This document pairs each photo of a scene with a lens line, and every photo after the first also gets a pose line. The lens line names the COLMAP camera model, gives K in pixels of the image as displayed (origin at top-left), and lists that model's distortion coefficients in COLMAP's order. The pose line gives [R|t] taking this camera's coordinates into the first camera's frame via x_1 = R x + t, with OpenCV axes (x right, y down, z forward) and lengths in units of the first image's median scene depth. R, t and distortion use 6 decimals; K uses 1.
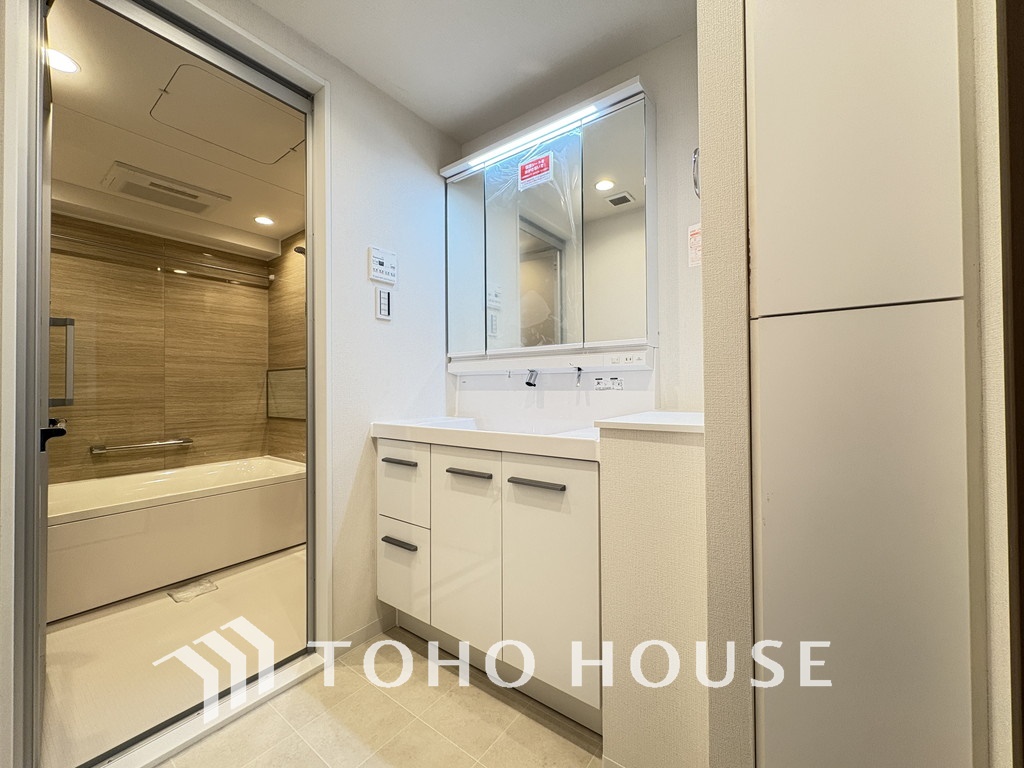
lens RADIAL K [[404.6, 0, 511.8], [0, 404.6, 385.6], [0, 0, 1]] dist [0.000912, 0.000160]
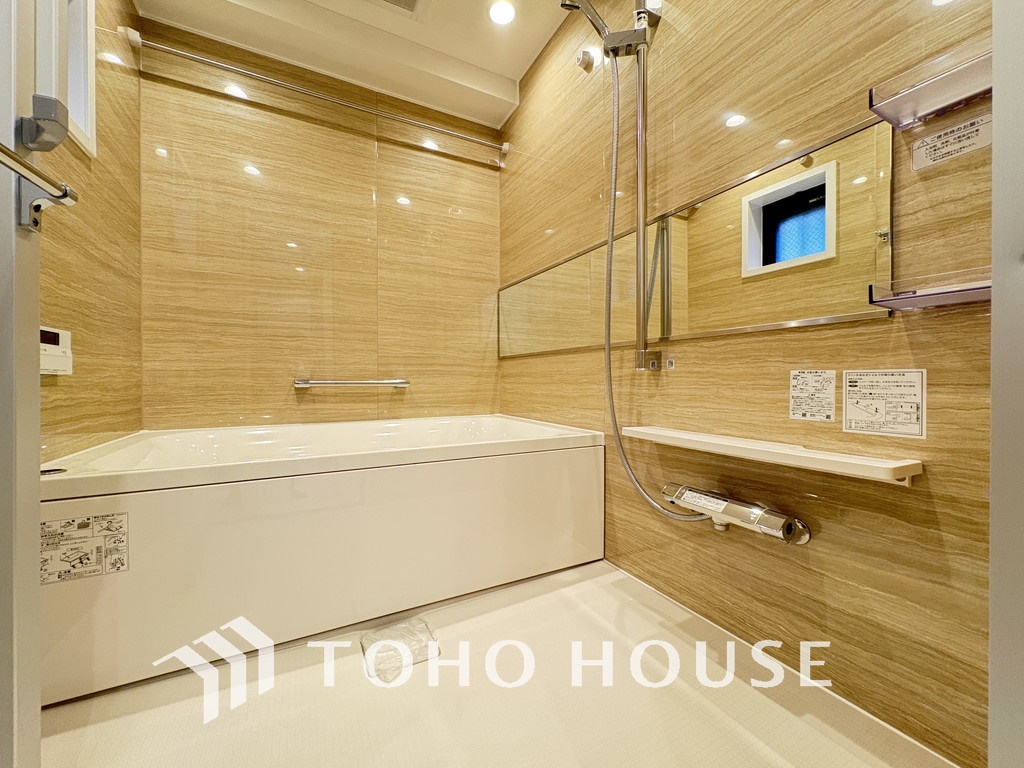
lens RADIAL K [[404.6, 0, 513.3], [0, 404.6, 381.4], [0, 0, 1]] dist [0.000912, 0.000160]
pose [[0.897579, 0.005157, -0.440824, -0.304531], [-0.000835, 0.999950, 0.009996, 0.121930], [0.440853, -0.008604, 0.897538, 0.430814]]
